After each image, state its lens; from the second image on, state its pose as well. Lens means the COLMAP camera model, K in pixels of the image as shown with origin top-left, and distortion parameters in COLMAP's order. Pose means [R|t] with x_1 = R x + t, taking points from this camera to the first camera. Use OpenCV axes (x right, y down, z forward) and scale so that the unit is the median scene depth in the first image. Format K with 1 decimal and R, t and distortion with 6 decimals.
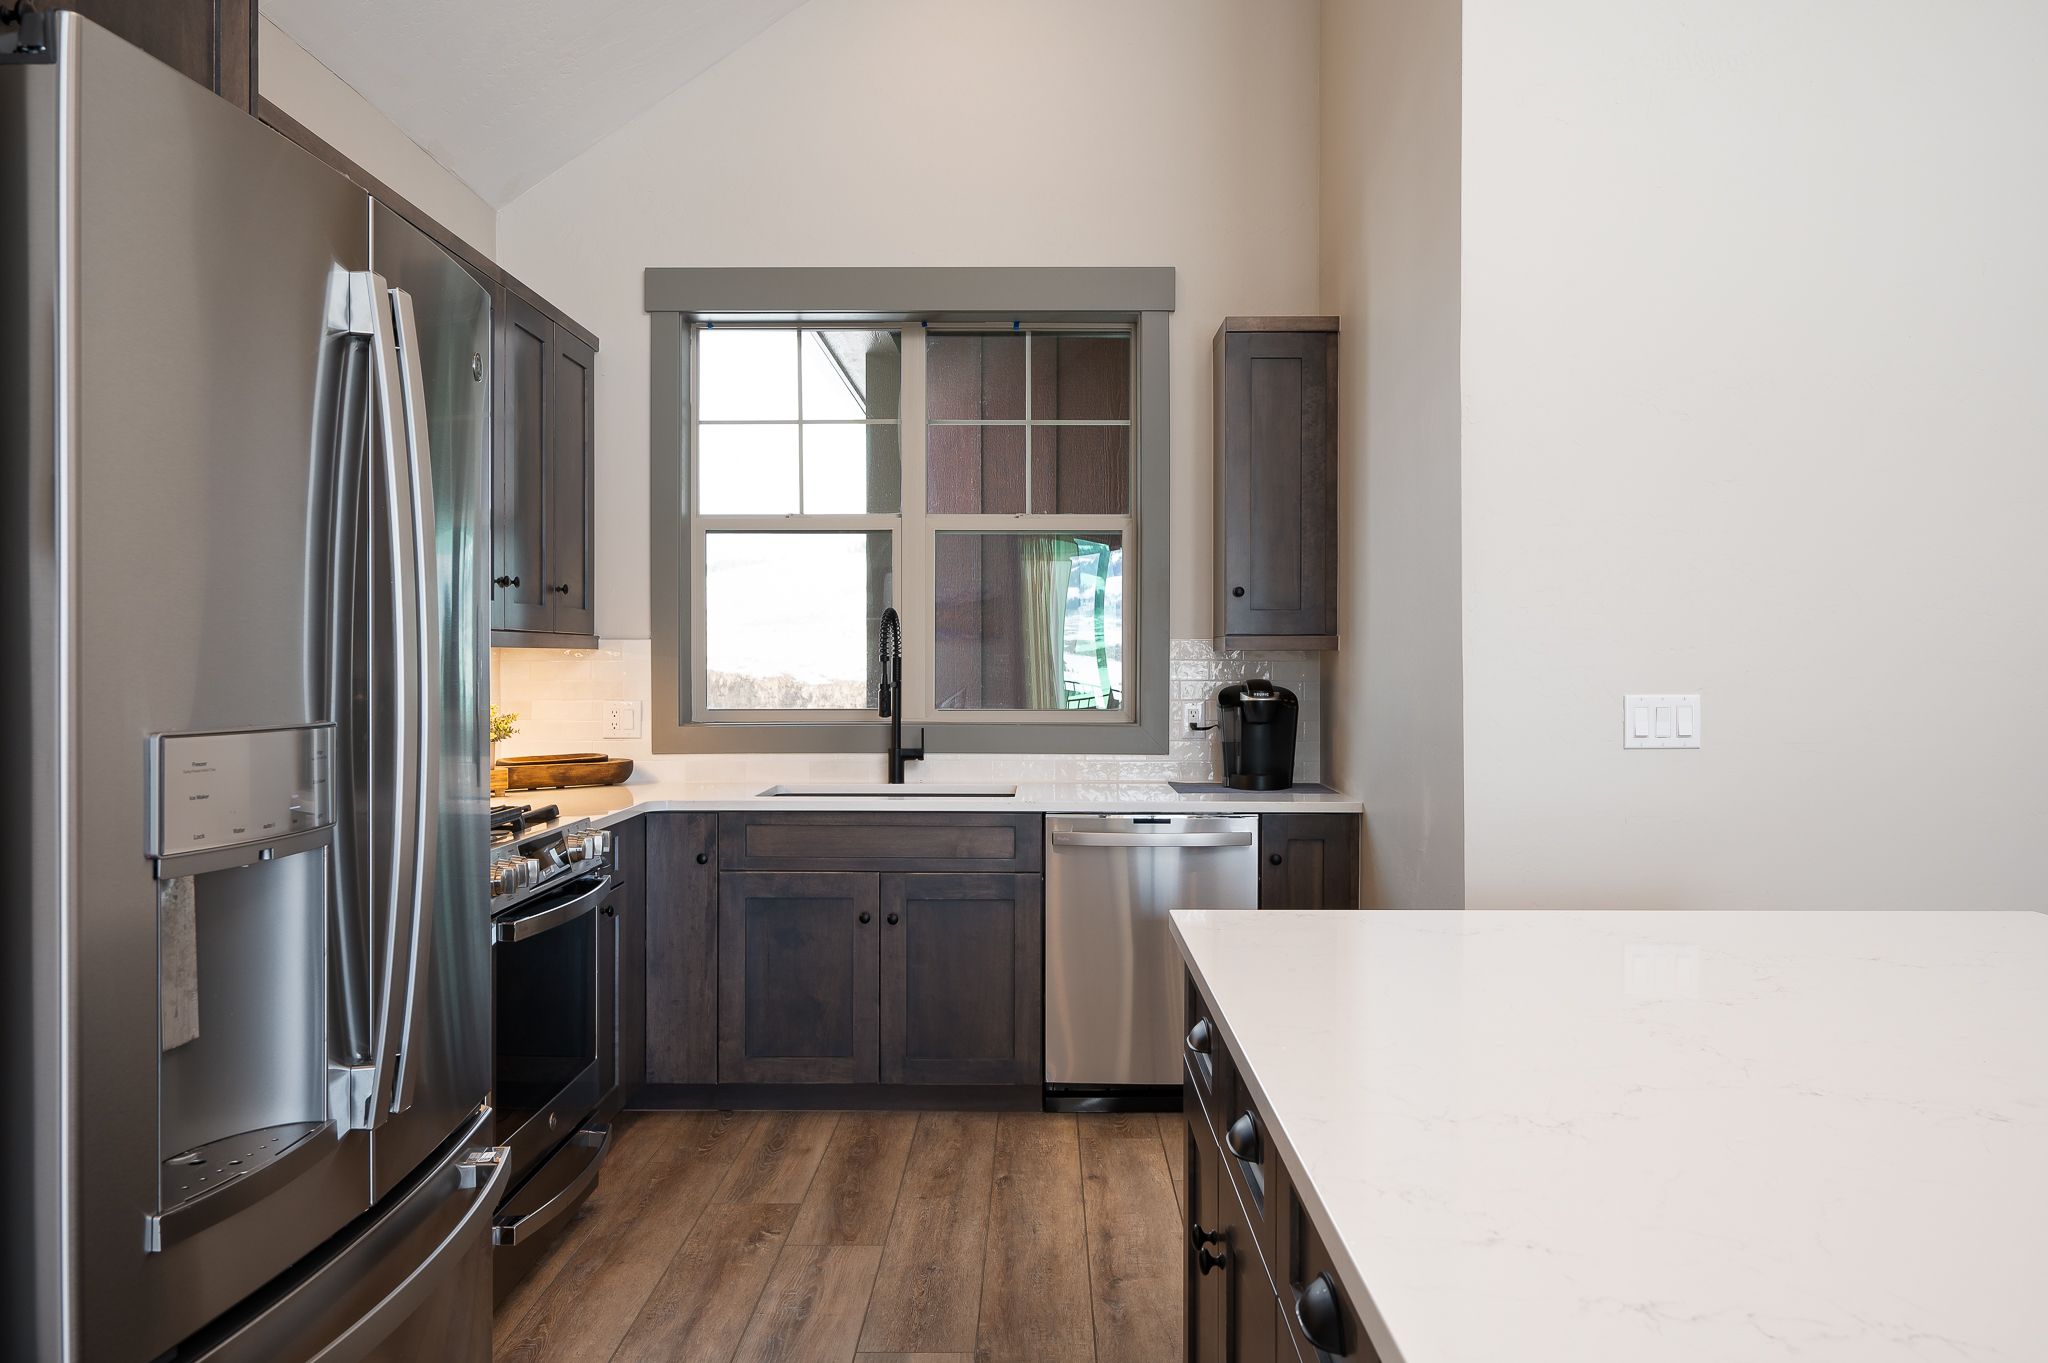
lens RADIAL K [[1458.4, 0, 1022.4], [0, 1458.4, 672.3], [0, 0, 1]] dist [-0.001230, -0.000599]
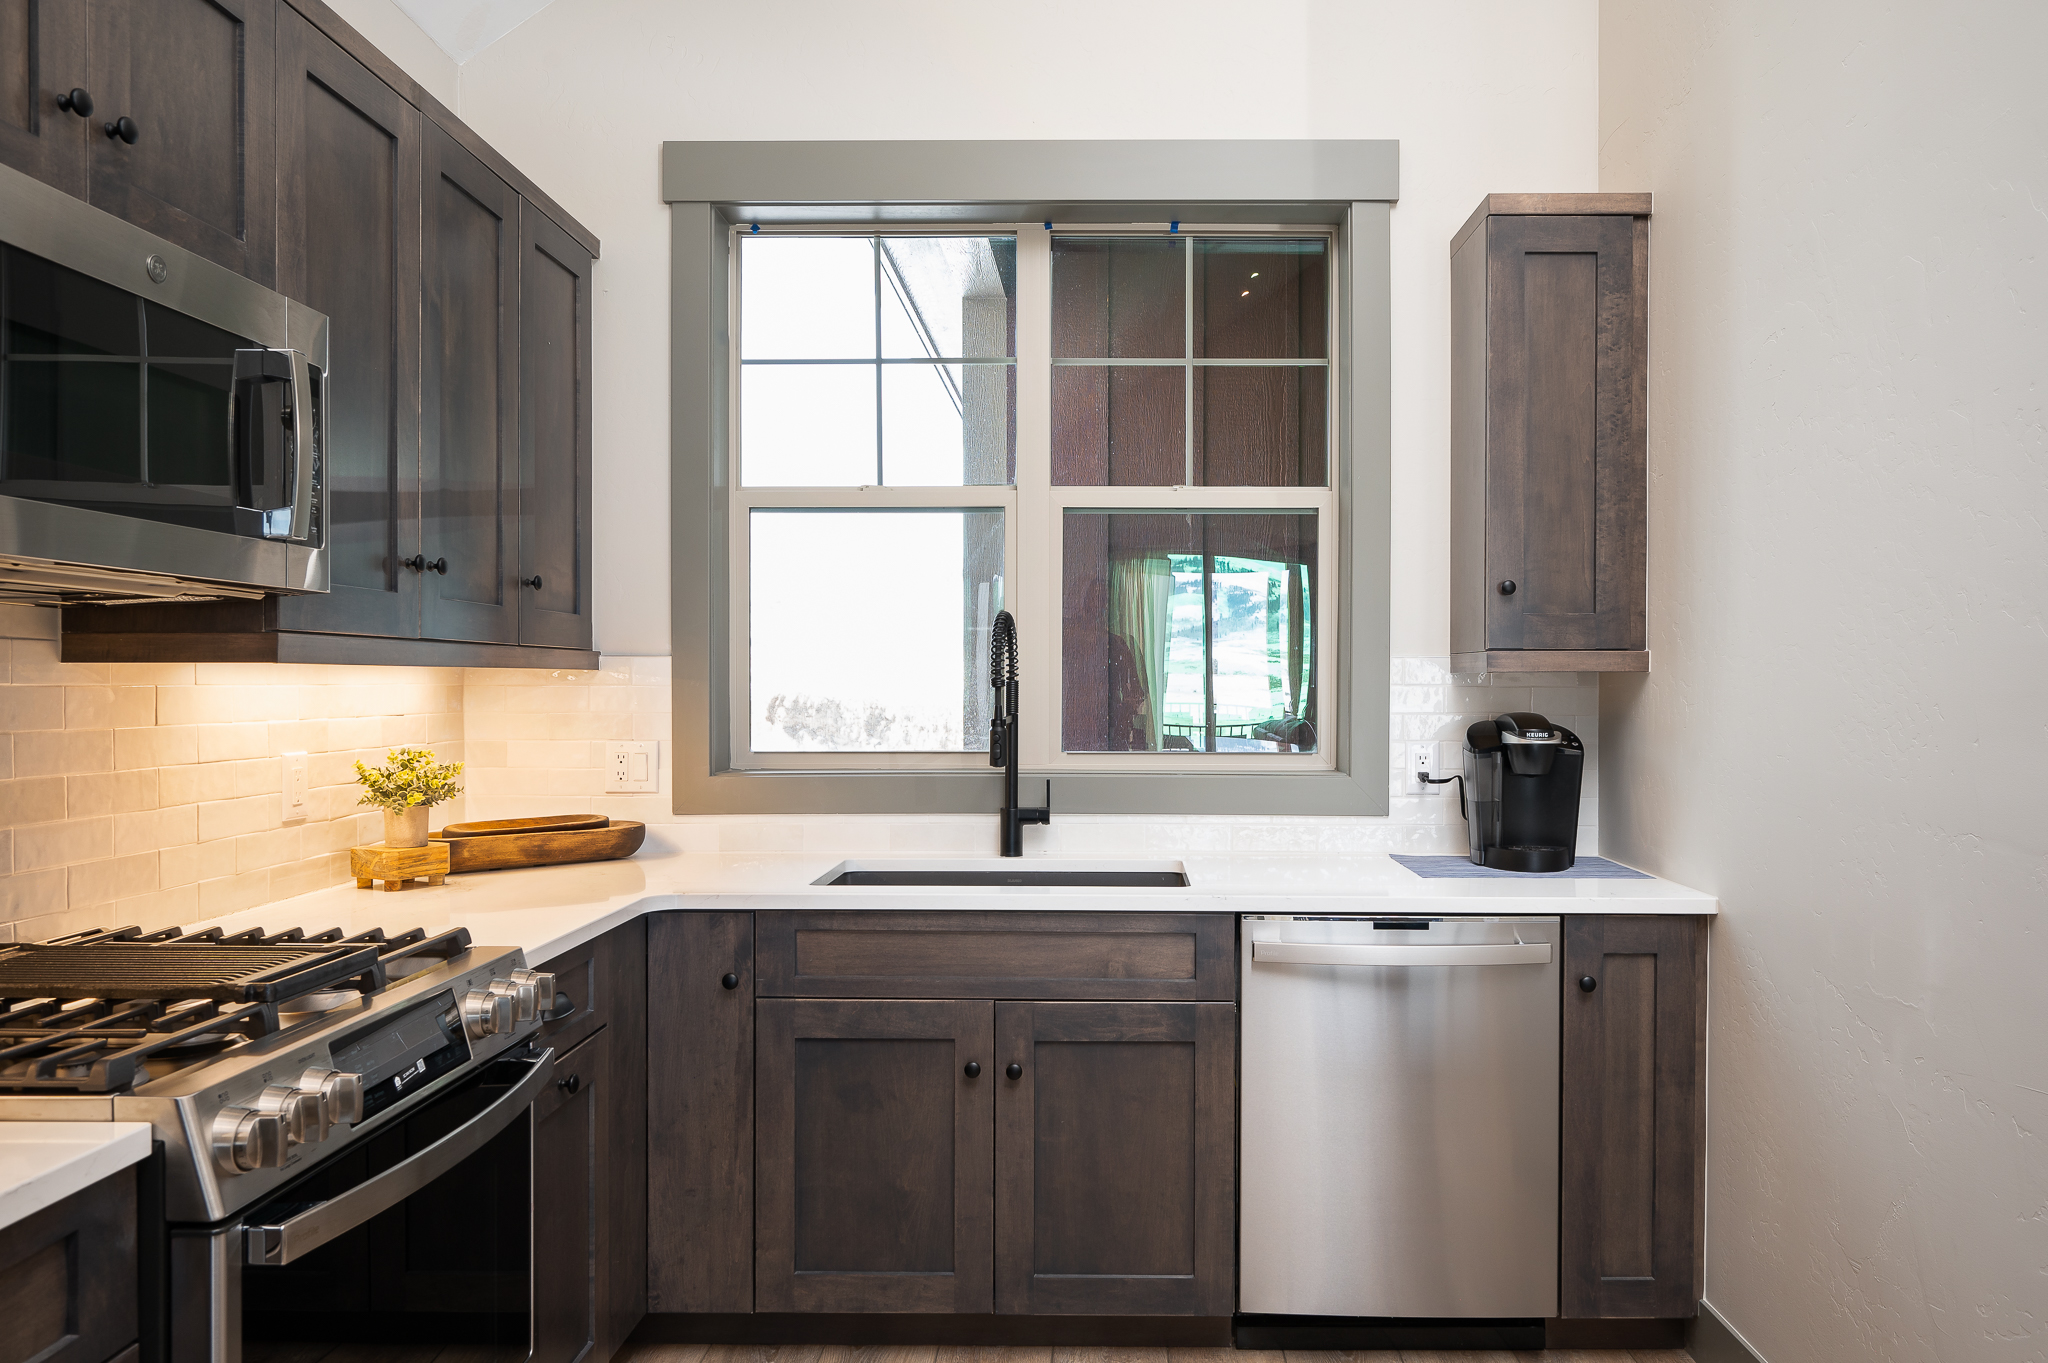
lens RADIAL K [[1370.2, 0, 1099.3], [0, 1370.2, 694.9], [0, 0, 1]] dist [-0.003606, -0.001222]
pose [[0.999990, 0.000625, 0.004358, -0.048440], [-0.000627, 1.000000, 0.000500, -0.004172], [-0.004358, -0.000503, 0.999990, 0.340215]]
